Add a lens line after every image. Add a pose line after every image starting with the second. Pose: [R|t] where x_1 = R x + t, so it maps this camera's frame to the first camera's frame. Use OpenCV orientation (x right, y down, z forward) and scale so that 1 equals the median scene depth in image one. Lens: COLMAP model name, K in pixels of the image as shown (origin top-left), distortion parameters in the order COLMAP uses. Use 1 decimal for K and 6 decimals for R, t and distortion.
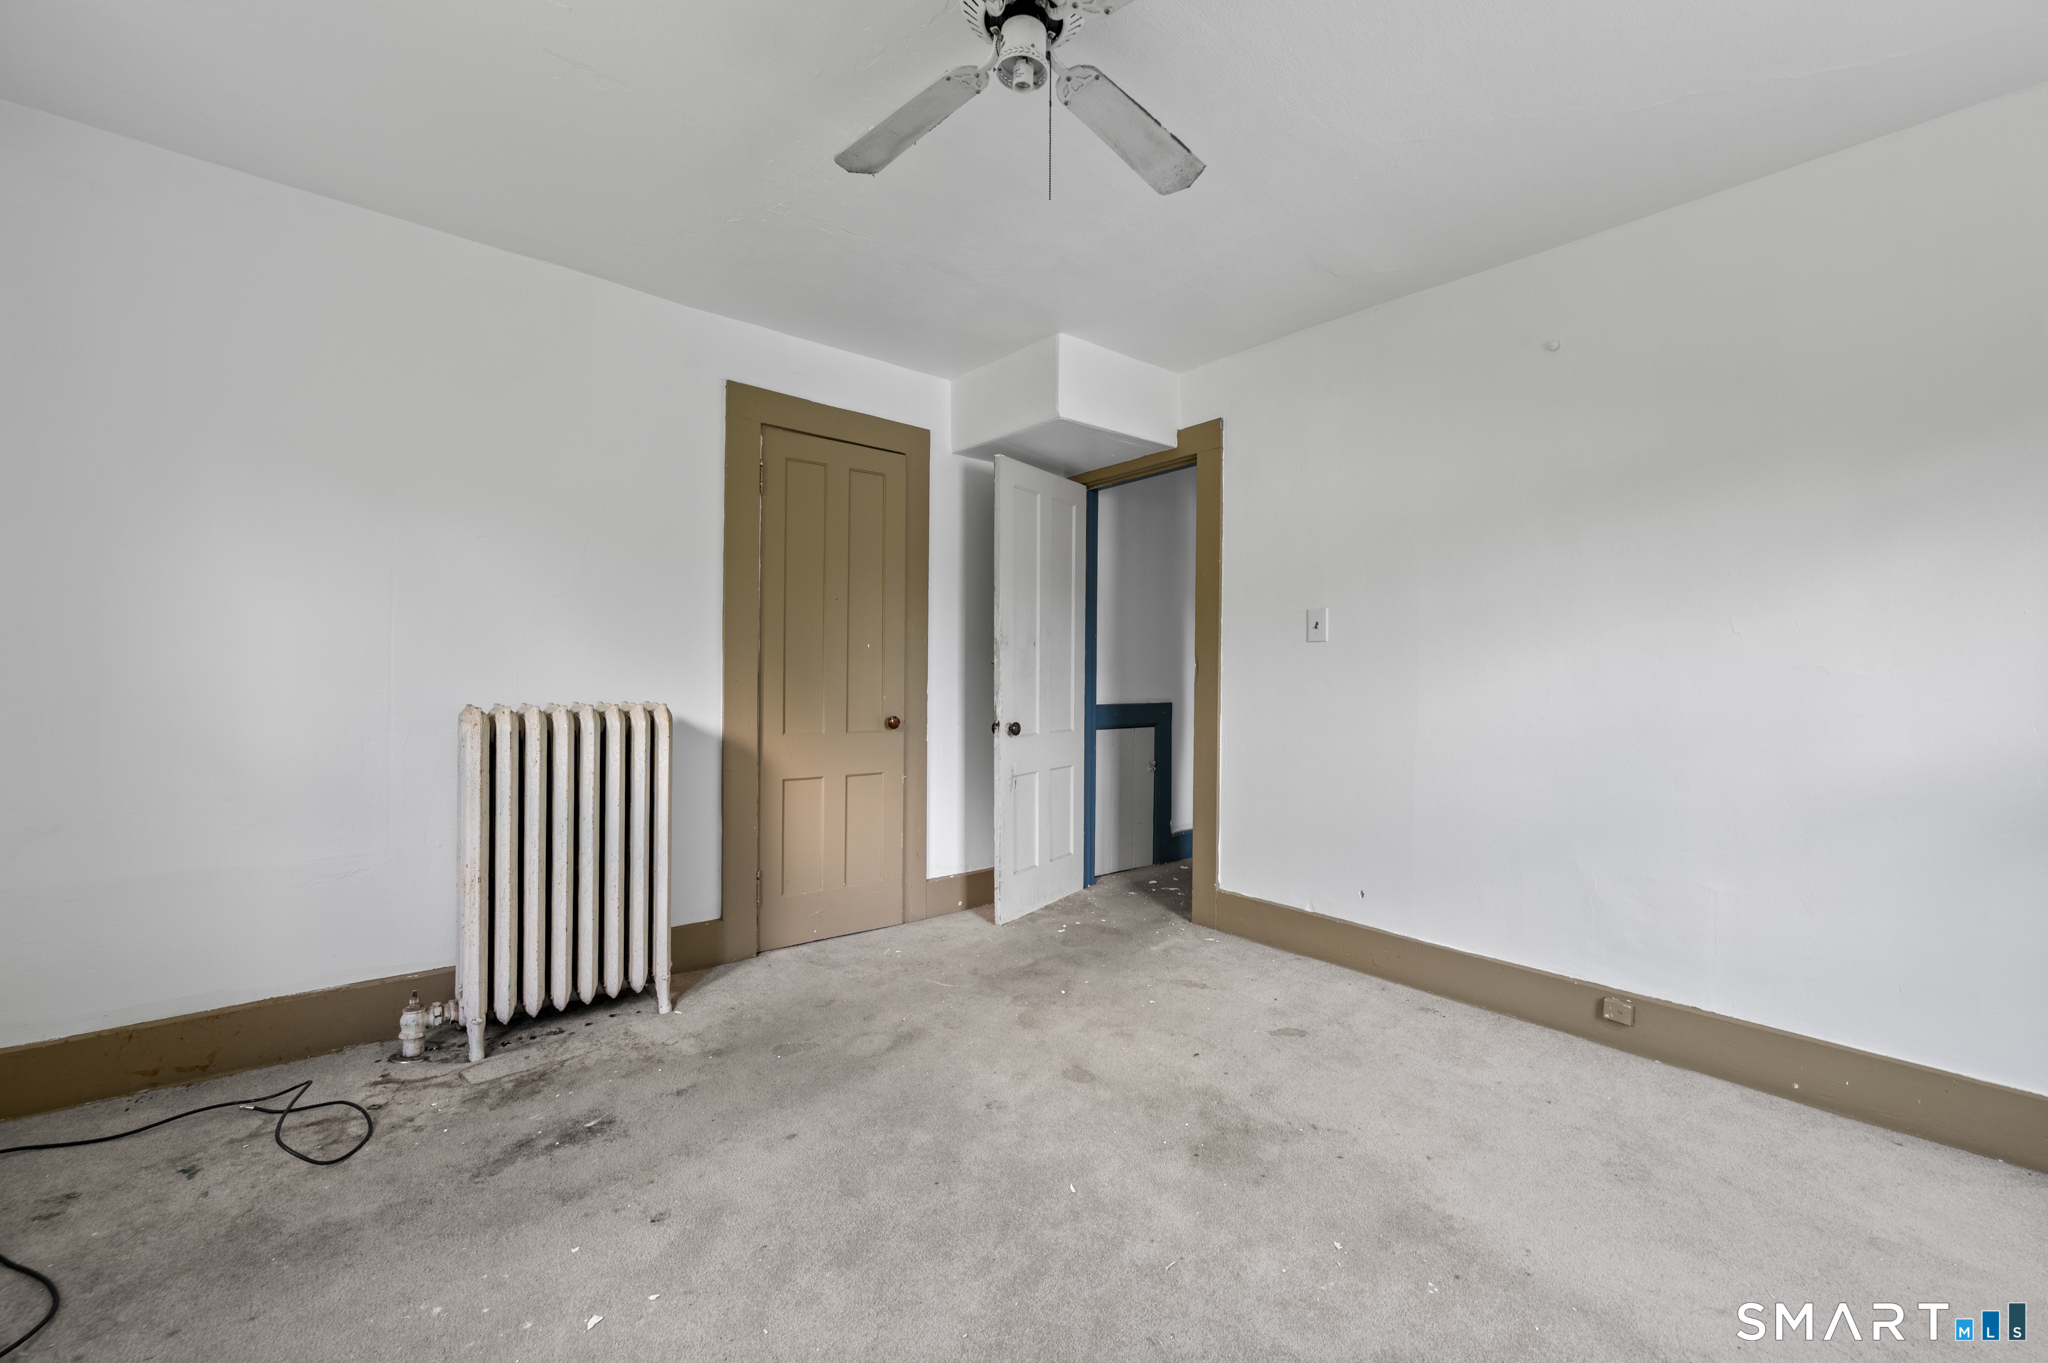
lens RADIAL K [[850.3, 0, 1024.0], [0, 850.3, 681.5], [0, 0, 1]] dist [-0.000942, 0.000090]
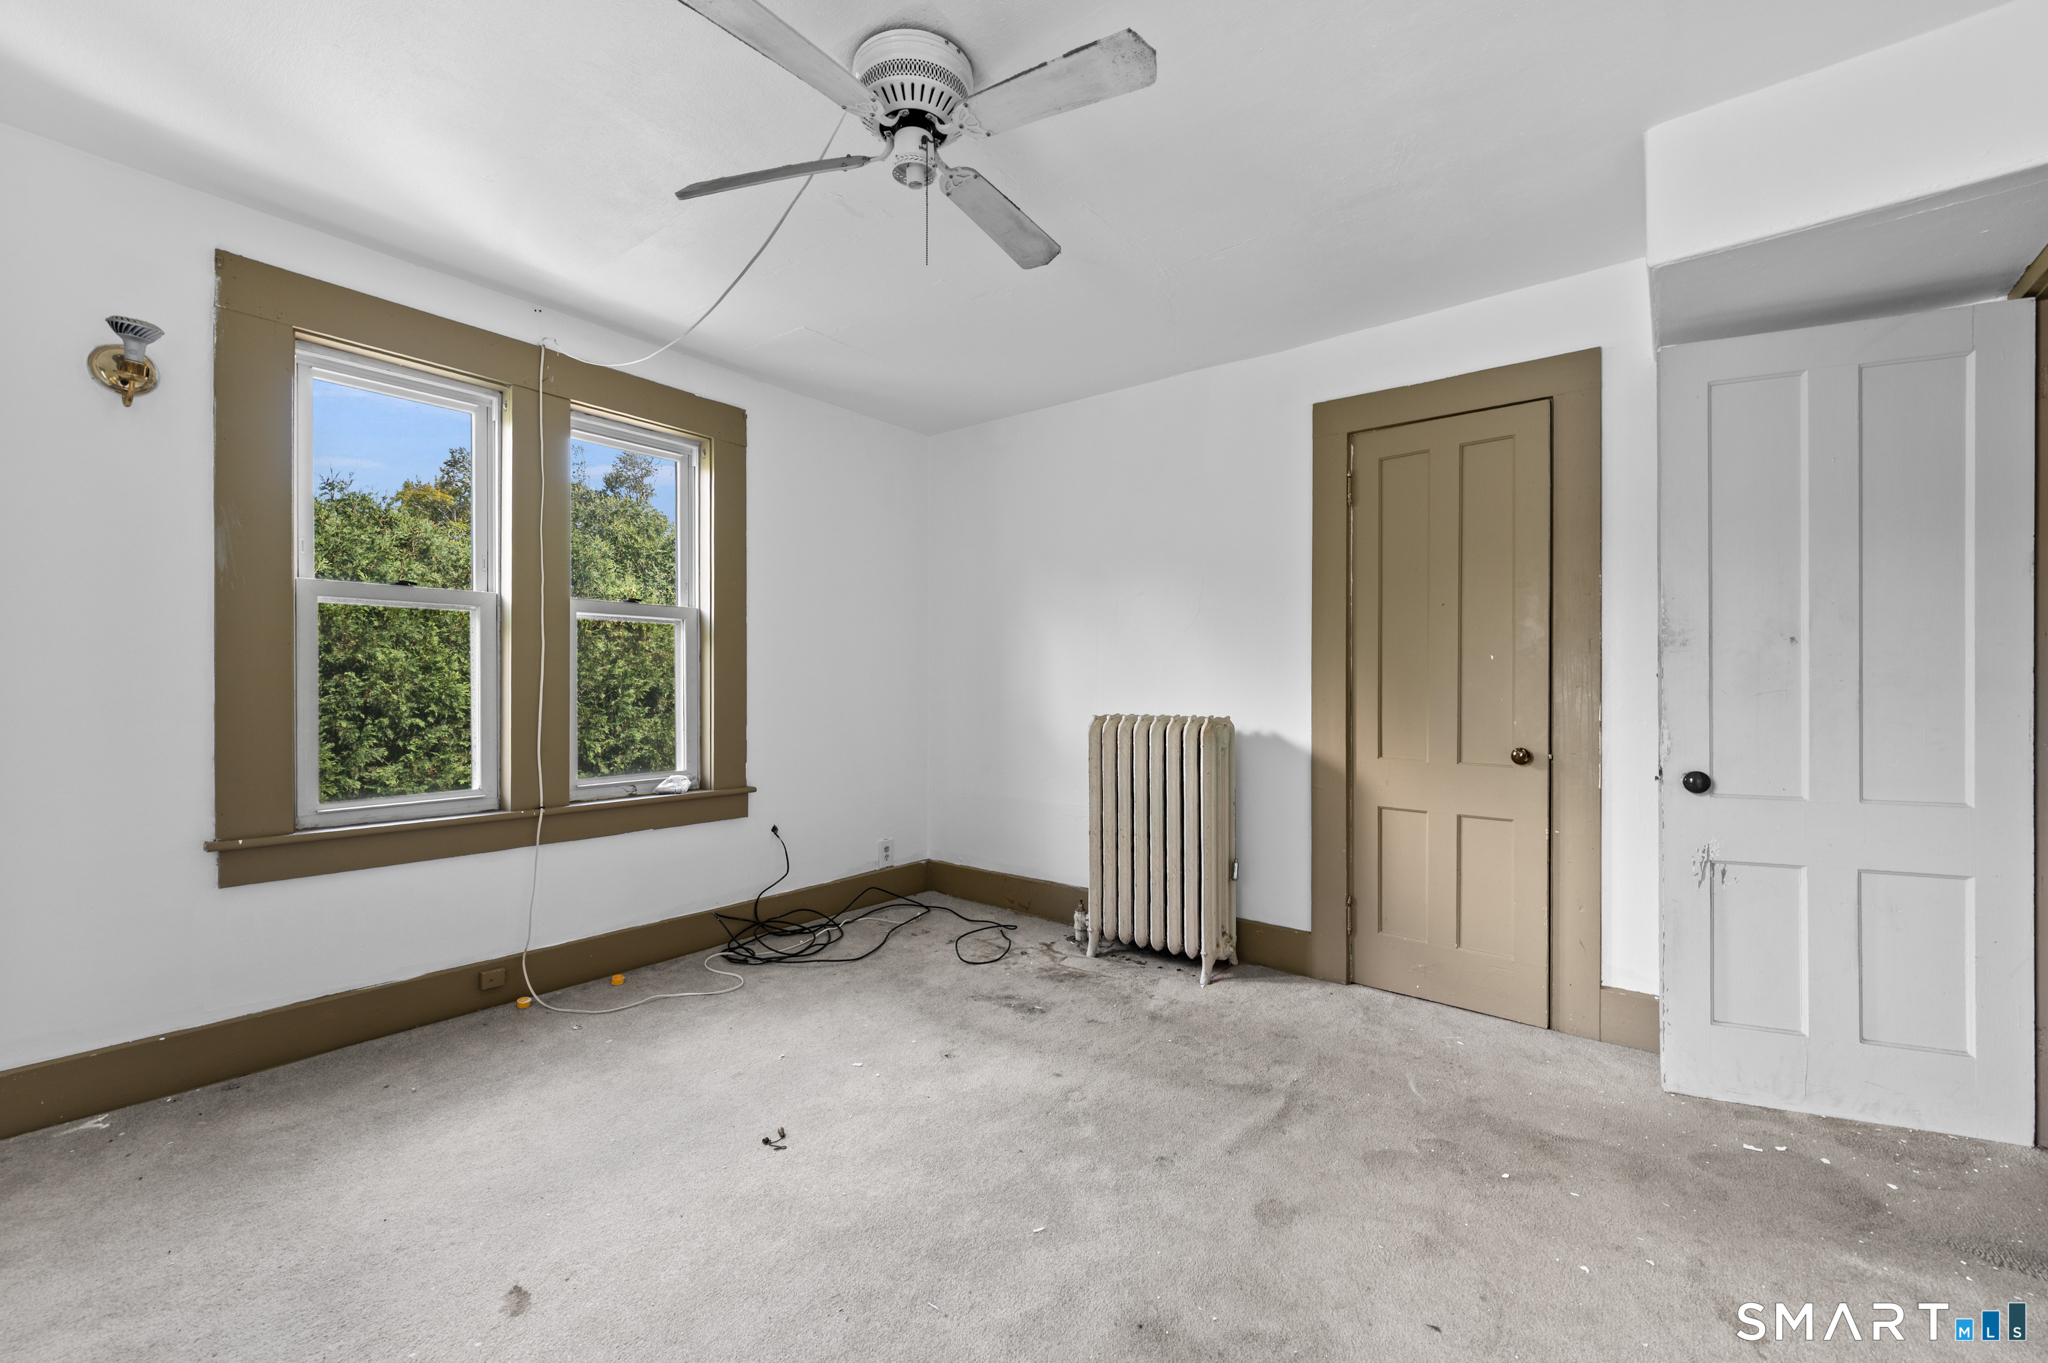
lens RADIAL K [[845.8, 0, 1016.7], [0, 845.8, 690.8], [0, 0, 1]] dist [-0.002224, -0.000322]
pose [[0.164718, -0.003394, -0.986335, 0.696778], [-0.012058, 0.999912, -0.005454, -0.000767], [0.986267, 0.012791, 0.164663, 0.572743]]
